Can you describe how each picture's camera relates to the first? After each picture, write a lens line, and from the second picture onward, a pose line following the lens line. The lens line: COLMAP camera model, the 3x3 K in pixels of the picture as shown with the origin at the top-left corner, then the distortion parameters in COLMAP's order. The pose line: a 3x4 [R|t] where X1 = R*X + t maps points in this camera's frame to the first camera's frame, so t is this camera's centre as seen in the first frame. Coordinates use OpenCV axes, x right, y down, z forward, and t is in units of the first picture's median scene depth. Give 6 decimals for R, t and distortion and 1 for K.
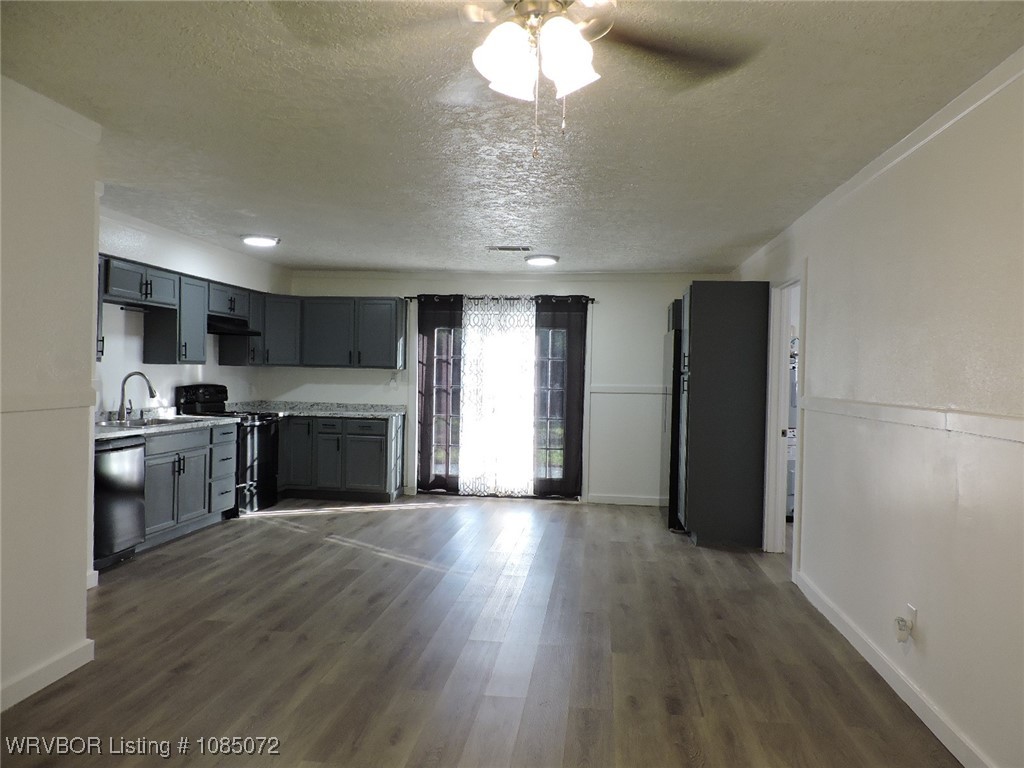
lens RADIAL K [[726.7, 0, 515.0], [0, 726.7, 387.0], [0, 0, 1]] dist [-0.017137, 0.009036]
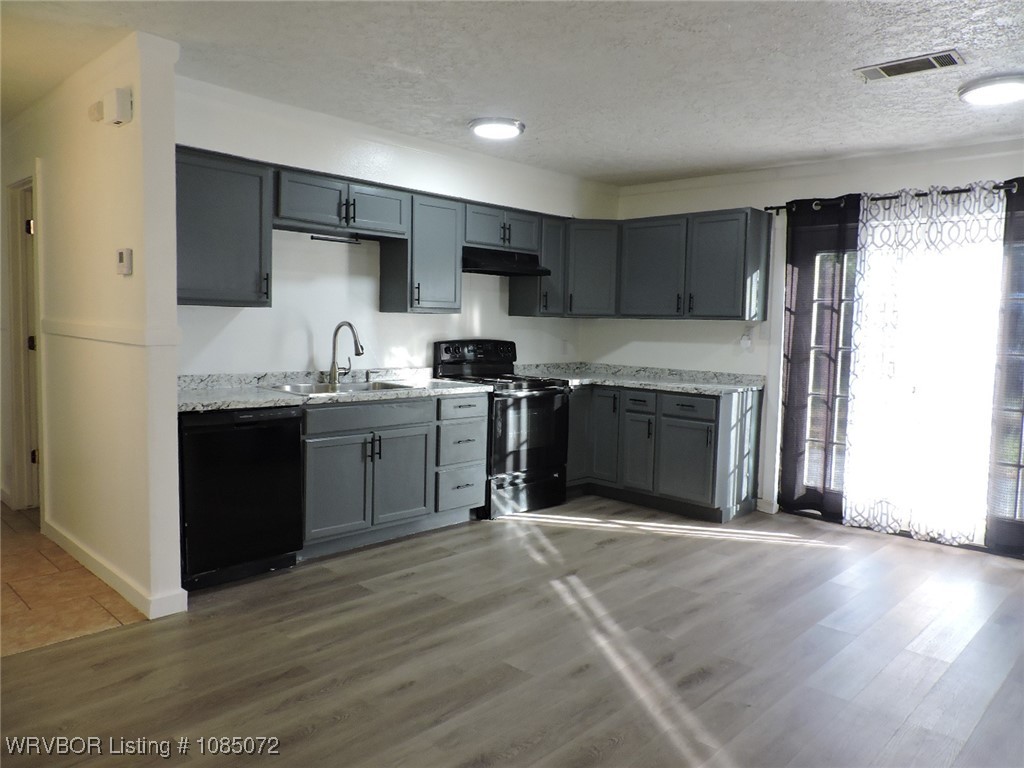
lens RADIAL K [[726.7, 0, 519.4], [0, 726.7, 384.6], [0, 0, 1]] dist [-0.017137, 0.009036]
pose [[0.798460, 0.046510, -0.600249, 0.080007], [-0.015515, 0.998270, 0.056711, -0.000464], [0.601848, -0.035969, 0.797800, 0.419296]]
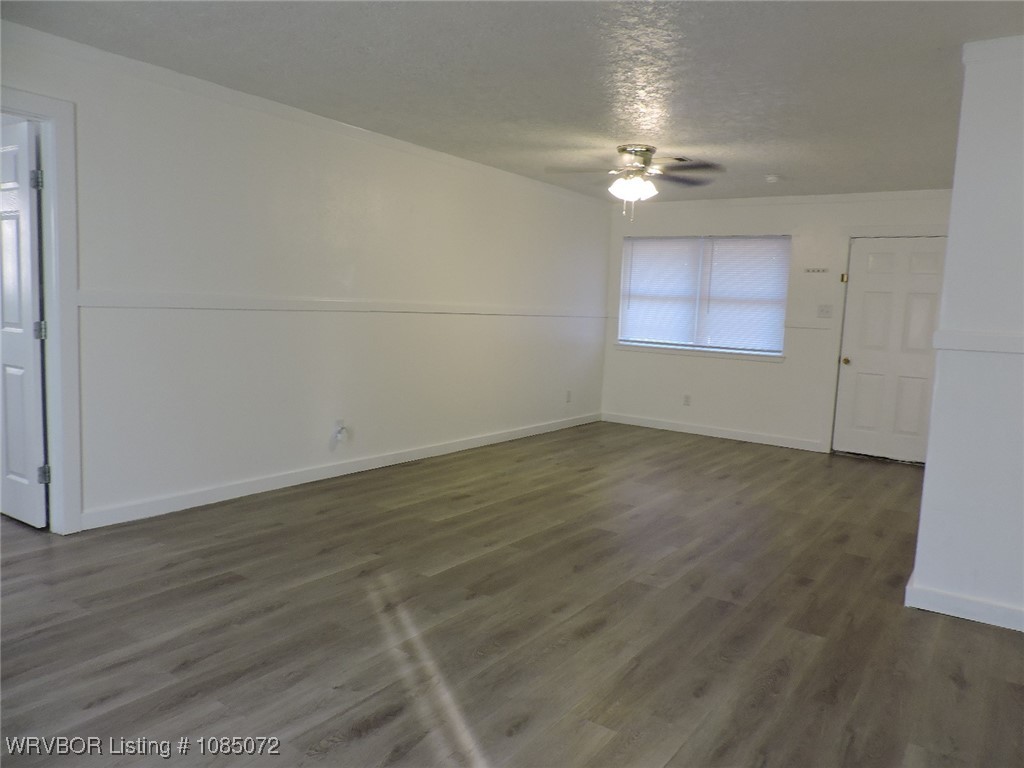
lens RADIAL K [[726.7, 0, 510.0], [0, 726.7, 381.2], [0, 0, 1]] dist [-0.017137, 0.009036]
pose [[-0.872067, -0.109124, 0.477066, -0.276862], [-0.050907, 0.989762, 0.133340, -0.014373], [-0.486732, 0.091996, -0.868694, 1.050279]]
